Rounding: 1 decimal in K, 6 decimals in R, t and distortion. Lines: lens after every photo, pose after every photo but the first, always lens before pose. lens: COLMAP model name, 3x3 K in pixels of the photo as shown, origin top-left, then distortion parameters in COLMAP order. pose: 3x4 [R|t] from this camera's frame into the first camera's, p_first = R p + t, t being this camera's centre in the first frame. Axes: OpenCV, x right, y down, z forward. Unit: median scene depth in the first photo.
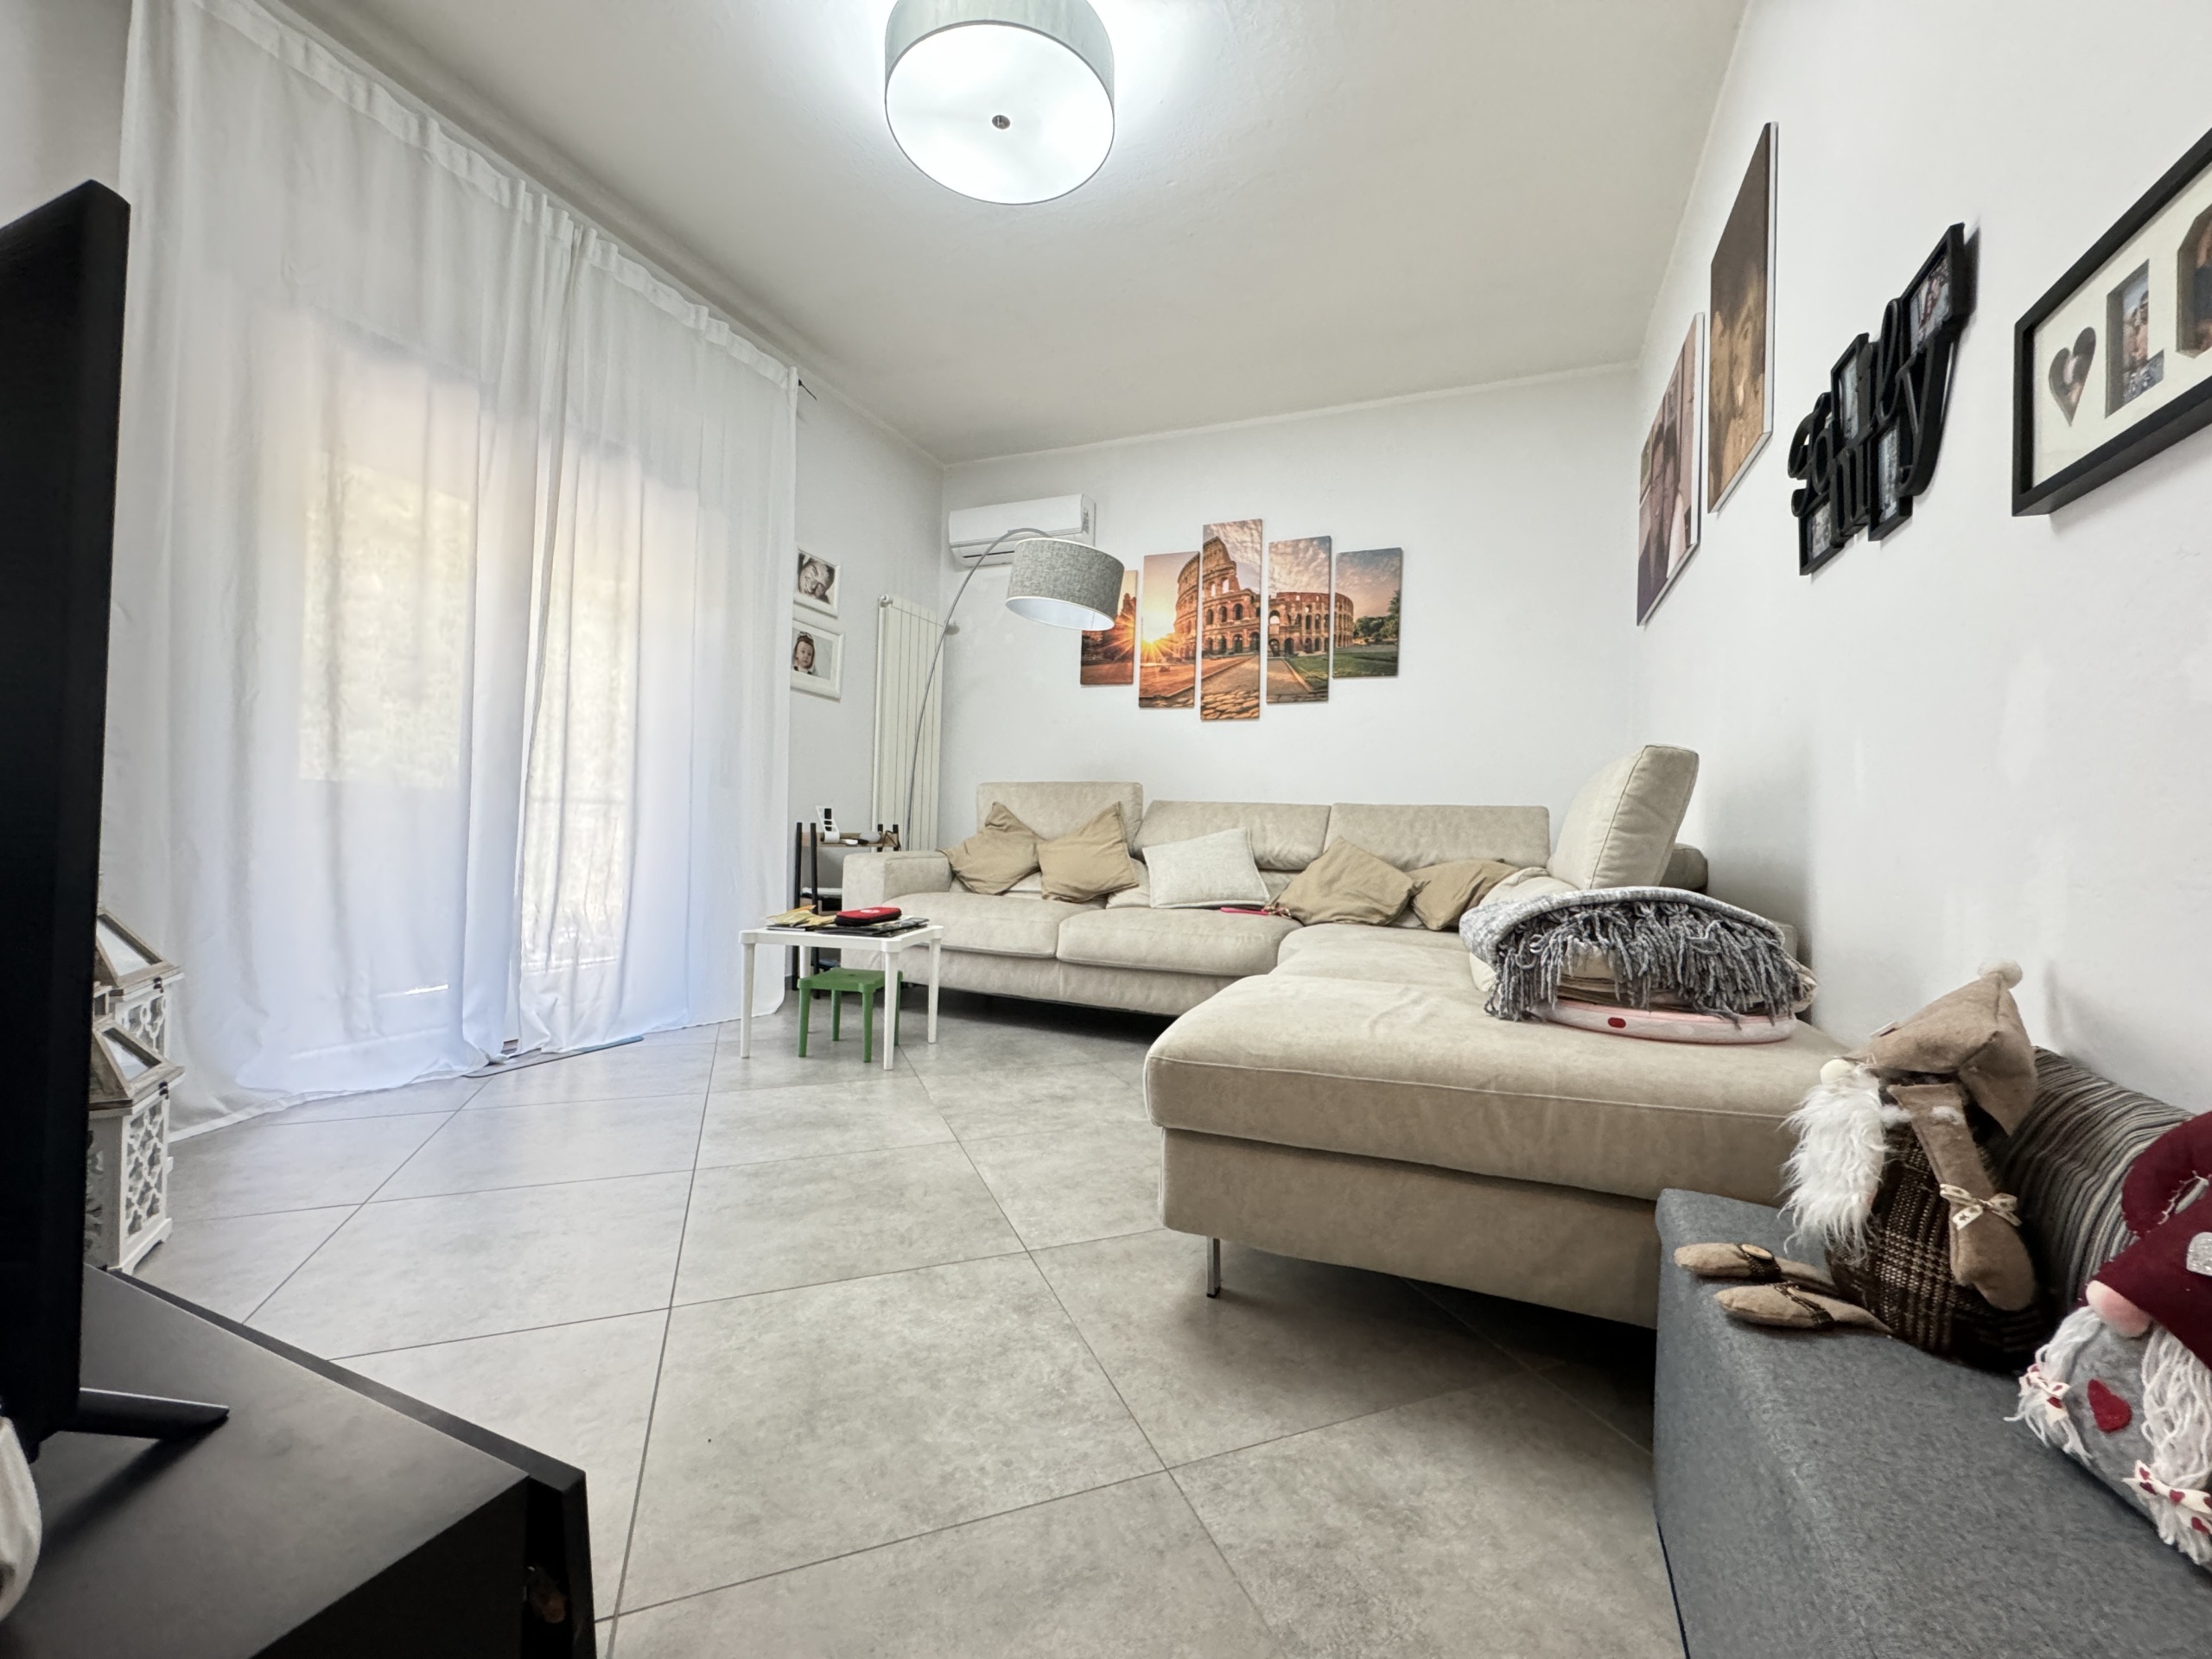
lens RADIAL K [[885.1, 0, 1105.8], [0, 885.1, 821.1], [0, 0, 1]] dist [-0.001174, 0.000416]
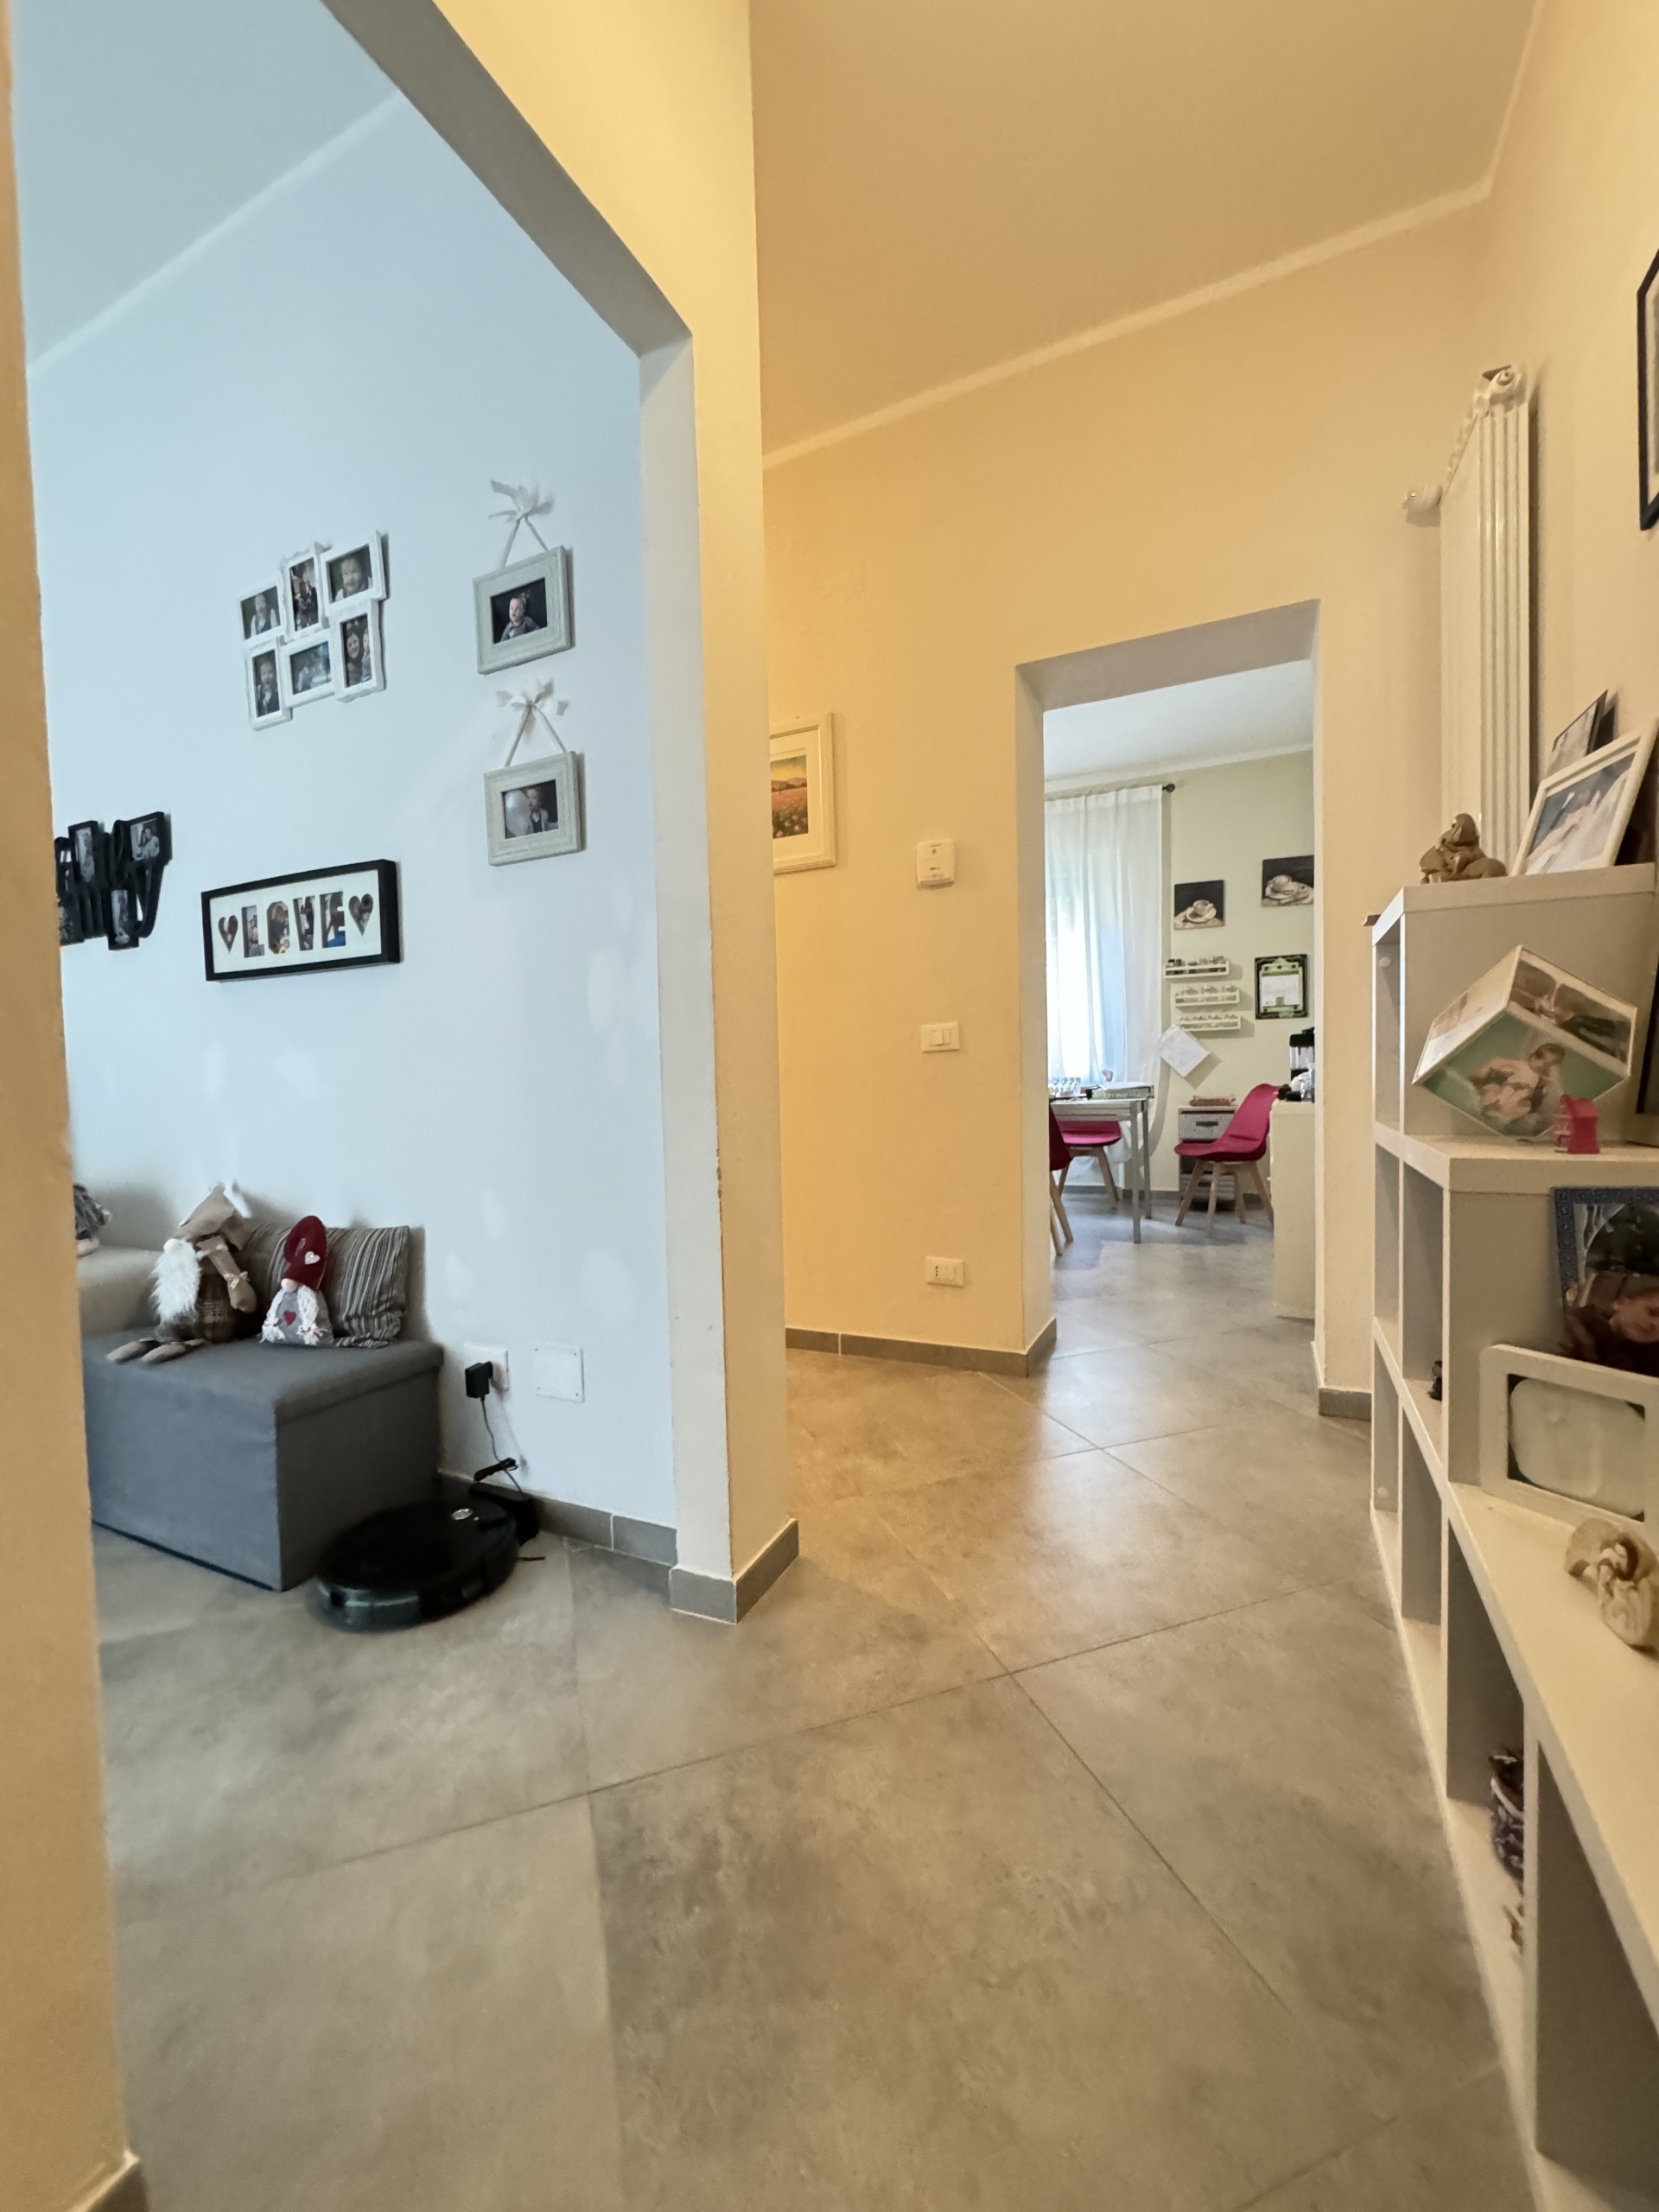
lens RADIAL K [[885.1, 0, 830.1], [0, 885.1, 1101.1], [0, 0, 1]] dist [-0.001174, 0.000416]
pose [[0.045891, -0.070402, 0.996463, -0.685222], [0.019584, 0.997385, 0.069565, -0.103824], [-0.998754, 0.016323, 0.047150, -0.398172]]
